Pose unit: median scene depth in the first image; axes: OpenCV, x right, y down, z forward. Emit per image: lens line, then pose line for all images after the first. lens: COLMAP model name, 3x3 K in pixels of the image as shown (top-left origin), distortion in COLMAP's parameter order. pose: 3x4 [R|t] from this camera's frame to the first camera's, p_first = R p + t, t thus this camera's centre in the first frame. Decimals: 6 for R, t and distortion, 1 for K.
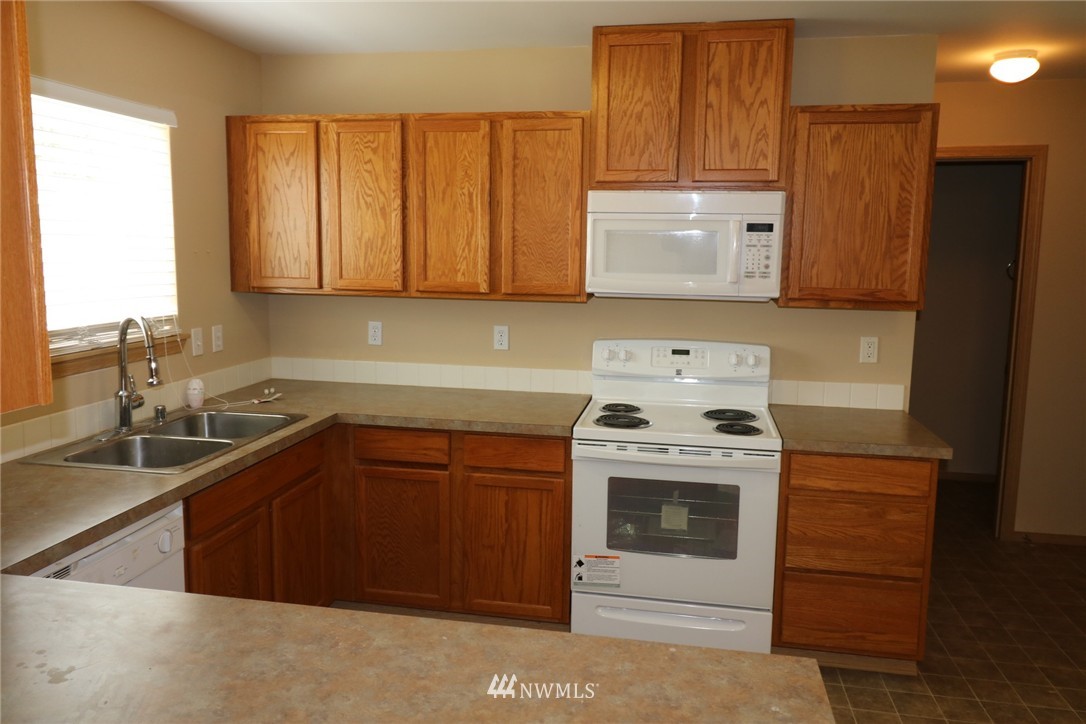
lens RADIAL K [[793.6, 0, 537.0], [0, 793.6, 349.6], [0, 0, 1]] dist [0.003449, 0.003482]
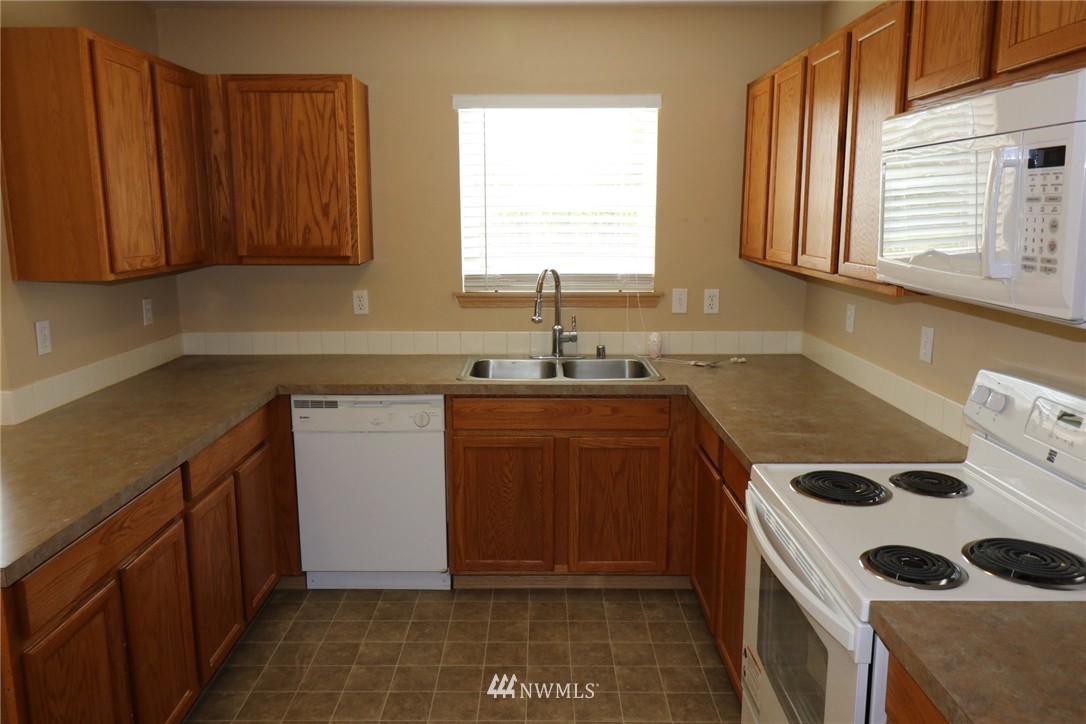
lens RADIAL K [[793.6, 0, 537.0], [0, 793.6, 349.6], [0, 0, 1]] dist [0.003449, 0.003482]
pose [[0.184919, 0.154637, -0.970511, 0.671730], [-0.124148, 0.983307, 0.133021, -0.071719], [0.974881, 0.095888, 0.201030, 0.639837]]
